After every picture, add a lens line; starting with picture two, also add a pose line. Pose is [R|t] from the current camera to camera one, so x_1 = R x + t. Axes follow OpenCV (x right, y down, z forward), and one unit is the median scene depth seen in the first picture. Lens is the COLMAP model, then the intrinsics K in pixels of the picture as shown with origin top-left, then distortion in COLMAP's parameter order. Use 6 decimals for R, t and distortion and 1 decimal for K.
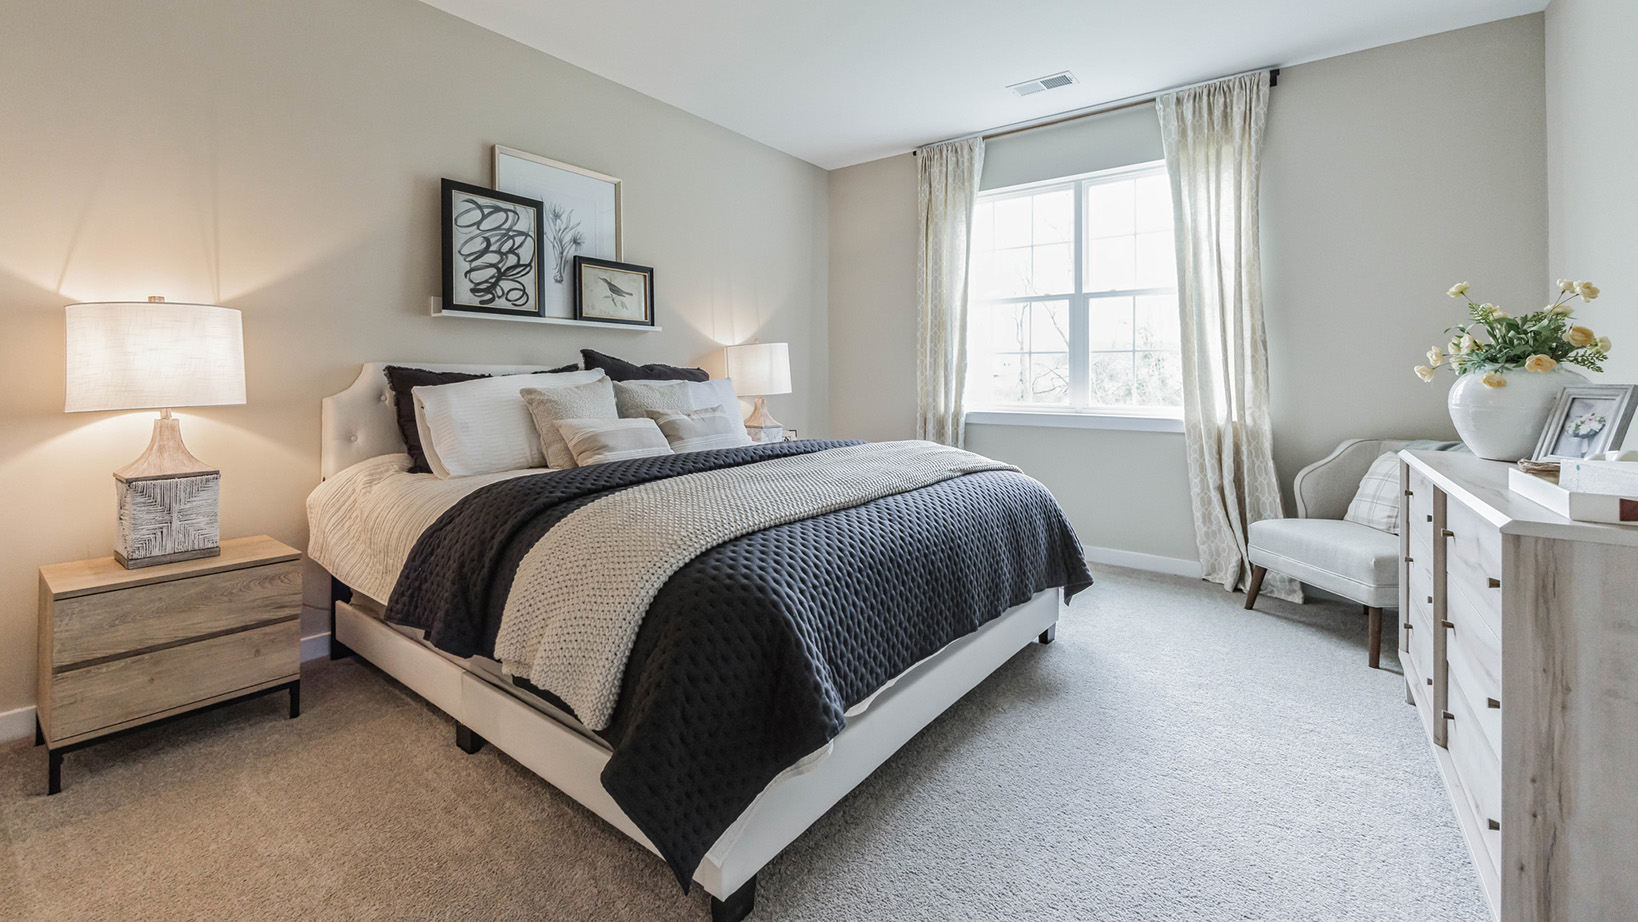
lens RADIAL K [[705.5, 0, 818.0], [0, 705.5, 381.3], [0, 0, 1]] dist [-0.000106, -0.000030]
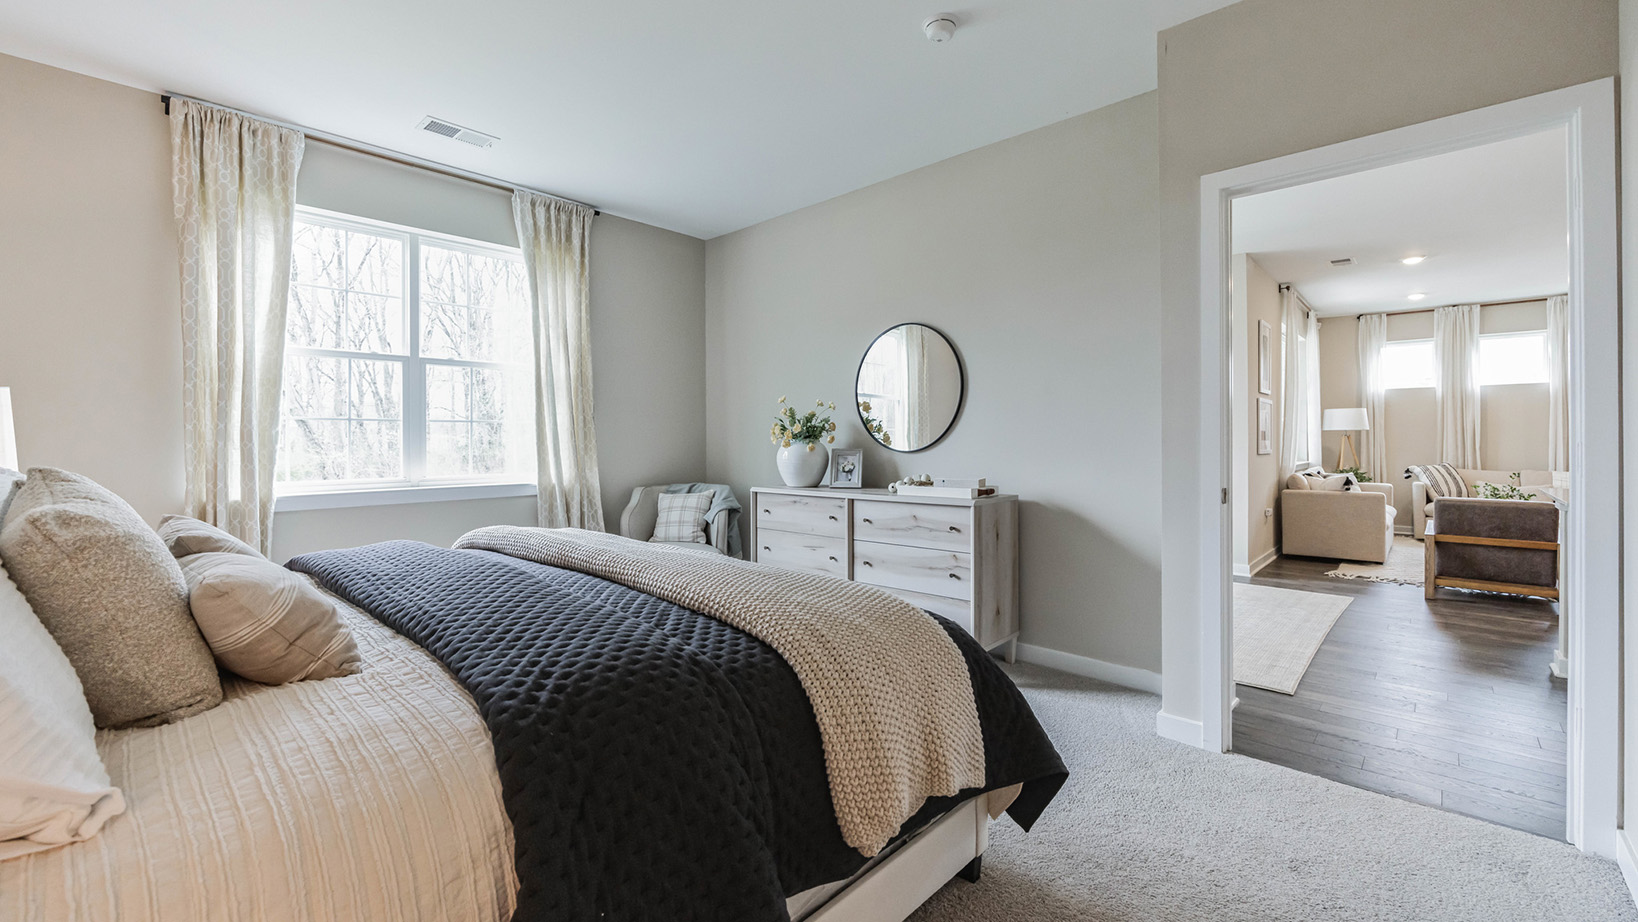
lens RADIAL K [[663.0, 0, 819.0], [0, 663.0, 461.0], [0, 0, 1]] dist [-0.001248, -0.000060]
pose [[0.084176, -0.033415, 0.995890, -0.511079], [0.008271, 0.999427, 0.032835, -0.013740], [-0.996417, 0.005473, 0.084404, 0.445620]]
